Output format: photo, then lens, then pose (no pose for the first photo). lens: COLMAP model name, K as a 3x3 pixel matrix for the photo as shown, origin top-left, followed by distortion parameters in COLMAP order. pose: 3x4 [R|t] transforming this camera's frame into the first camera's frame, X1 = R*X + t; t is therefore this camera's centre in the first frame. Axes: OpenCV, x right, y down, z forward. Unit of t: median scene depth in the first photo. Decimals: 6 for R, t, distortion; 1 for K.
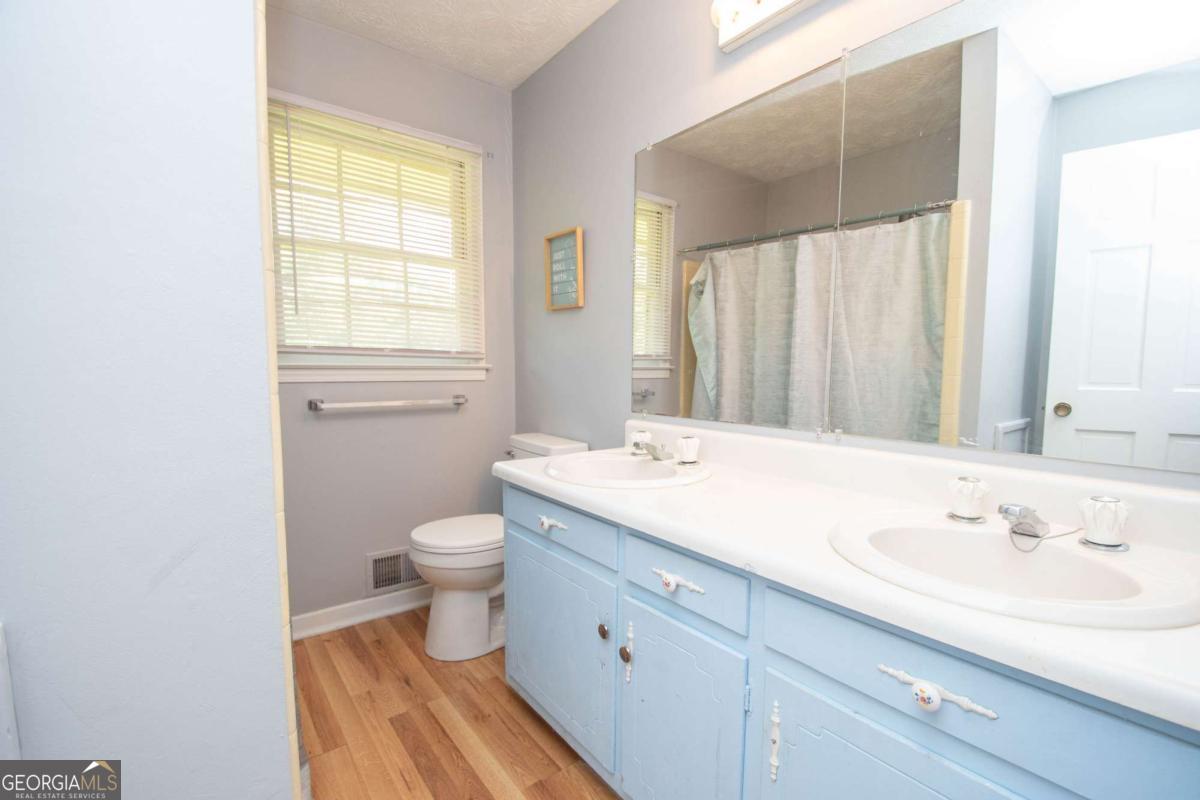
lens RADIAL K [[533.2, 0, 603.4], [0, 533.2, 404.3], [0, 0, 1]] dist [-0.008094, -0.010296]
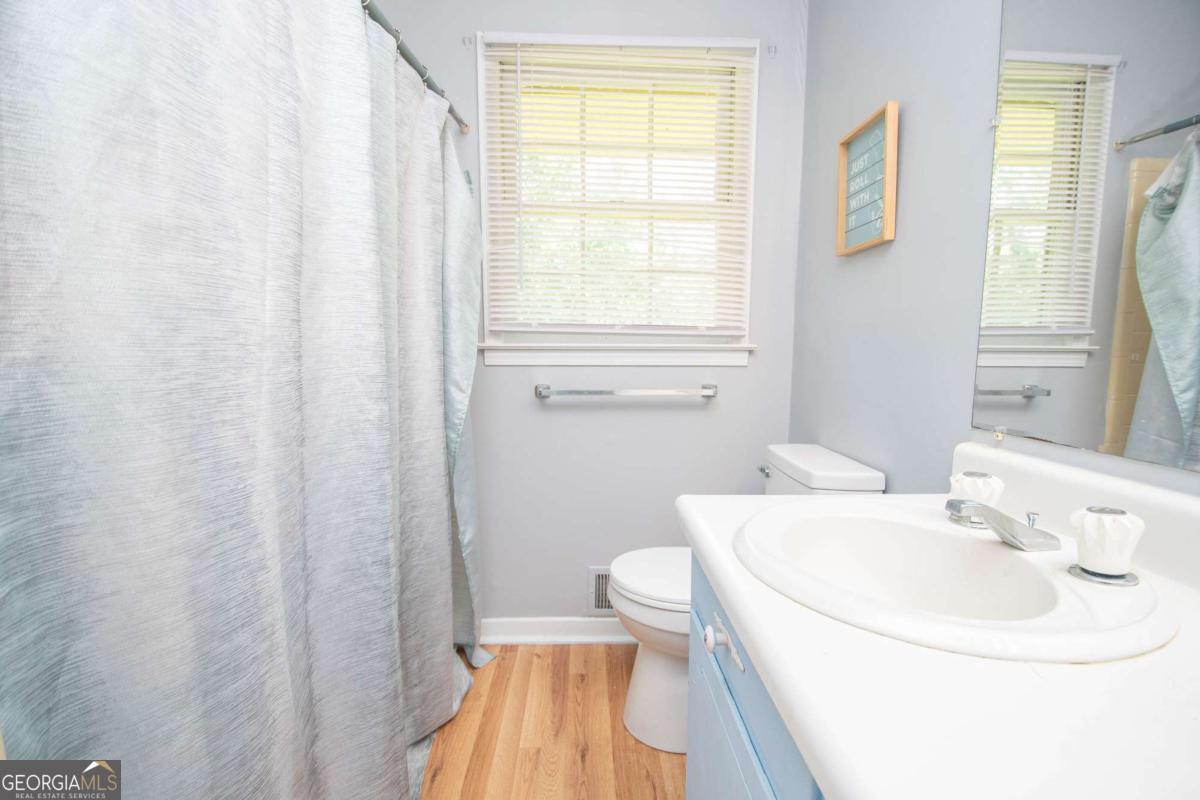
lens RADIAL K [[533.2, 0, 596.1], [0, 533.2, 414.7], [0, 0, 1]] dist [-0.008094, -0.010296]
pose [[0.803342, 0.065838, -0.591868, 0.052975], [-0.041716, 0.997650, 0.054355, -0.009075], [0.594055, -0.018975, 0.804200, 0.308732]]
